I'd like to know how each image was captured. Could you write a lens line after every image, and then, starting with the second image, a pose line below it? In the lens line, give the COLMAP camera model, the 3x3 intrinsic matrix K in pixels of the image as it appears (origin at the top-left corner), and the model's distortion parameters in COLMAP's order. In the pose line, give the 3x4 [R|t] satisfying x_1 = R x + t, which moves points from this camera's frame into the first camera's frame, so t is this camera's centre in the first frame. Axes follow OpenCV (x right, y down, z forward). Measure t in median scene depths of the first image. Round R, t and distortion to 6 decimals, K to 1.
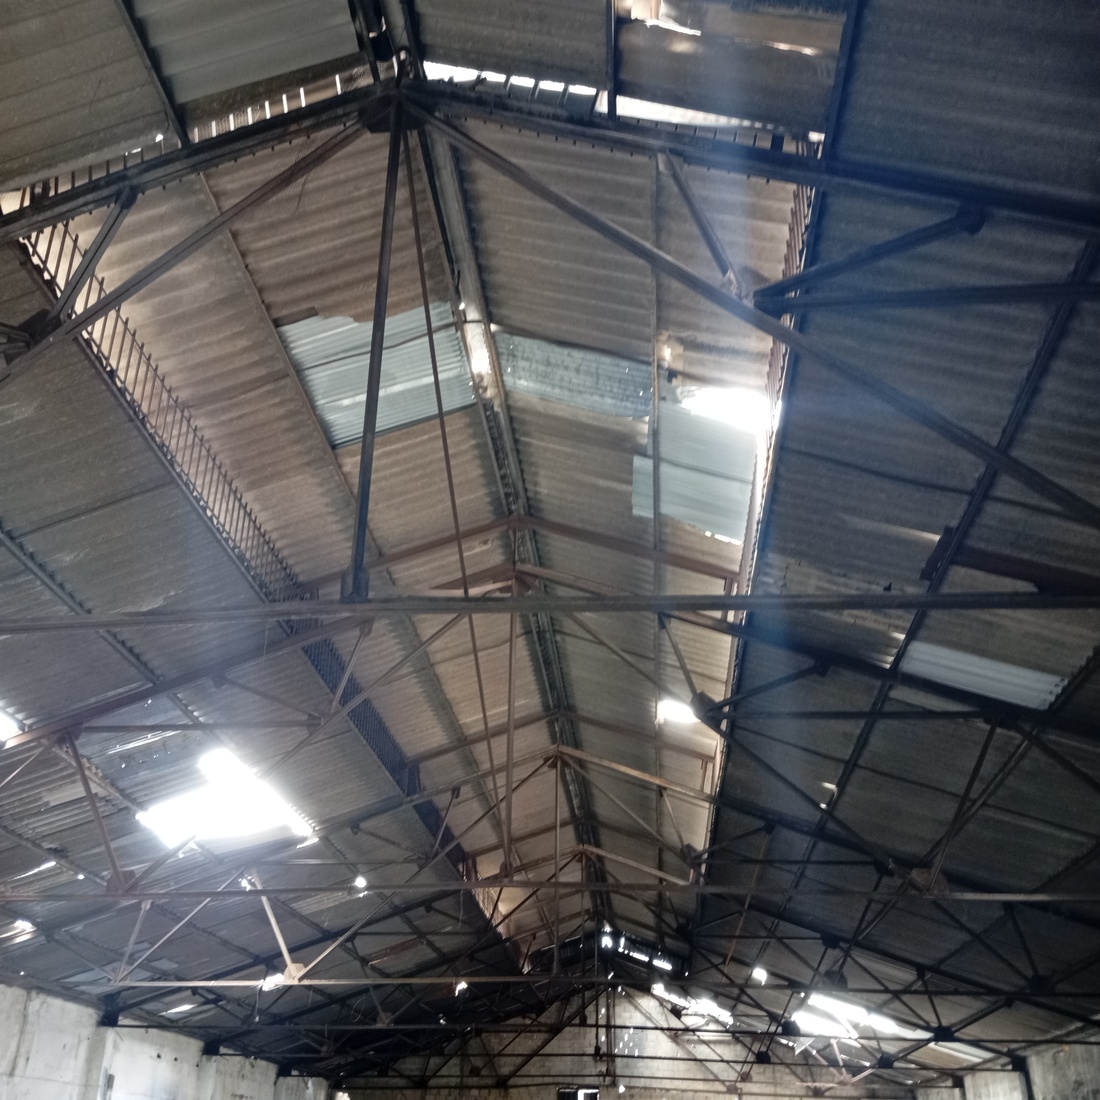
lens RADIAL K [[1250.1, 0, 550.0], [0, 1250.1, 550.0], [0, 0, 1]] dist [0.113075, -0.327443]
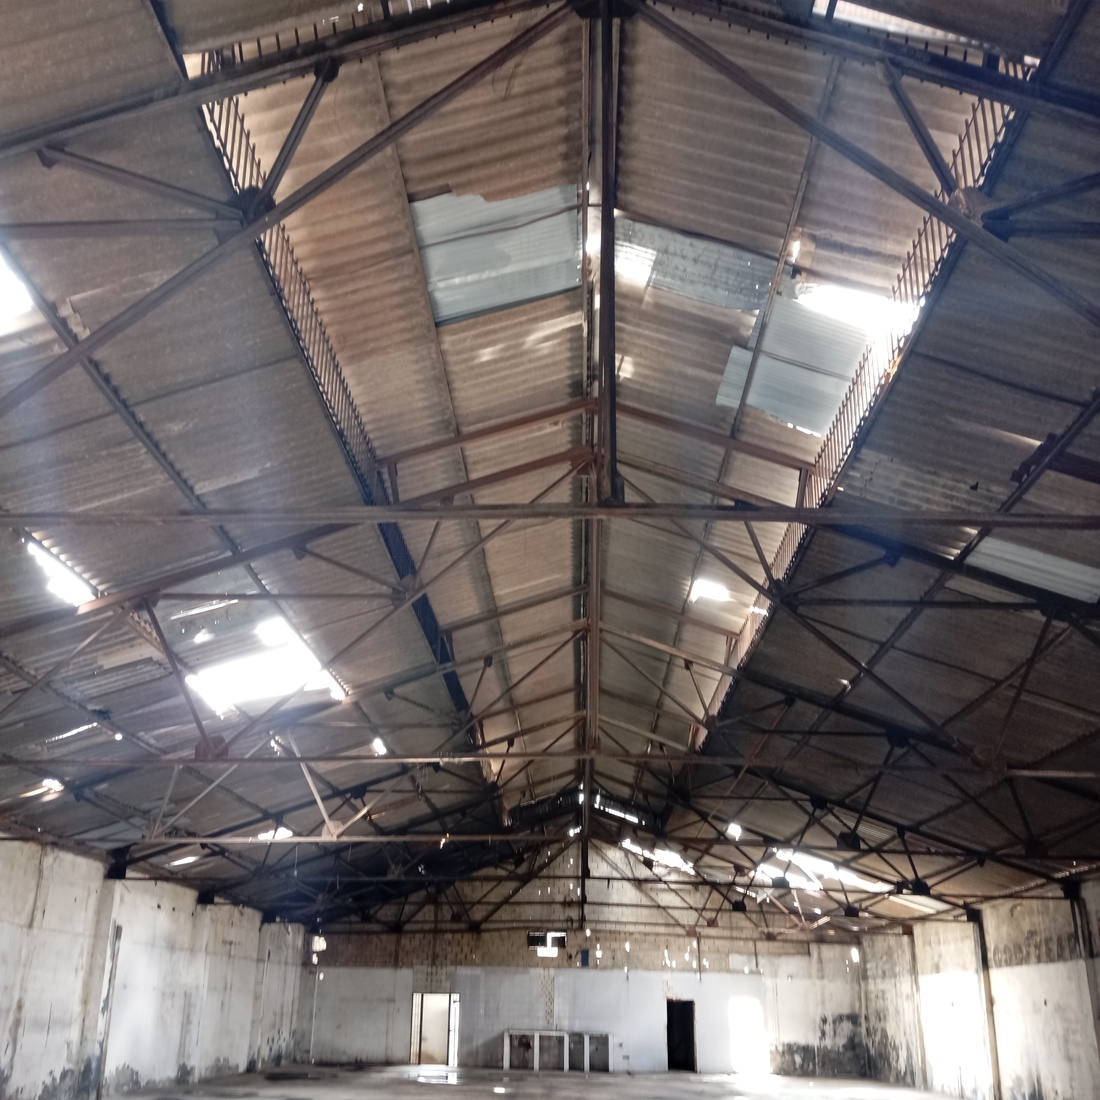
lens RADIAL K [[1250.1, 0, 550.0], [0, 1250.1, 550.0], [0, 0, 1]] dist [0.113075, -0.327443]
pose [[0.994495, 0.028956, 0.100708, -0.158802], [-0.040361, 0.992761, 0.113123, -0.018856], [-0.096703, -0.116564, 0.988464, -0.009469]]
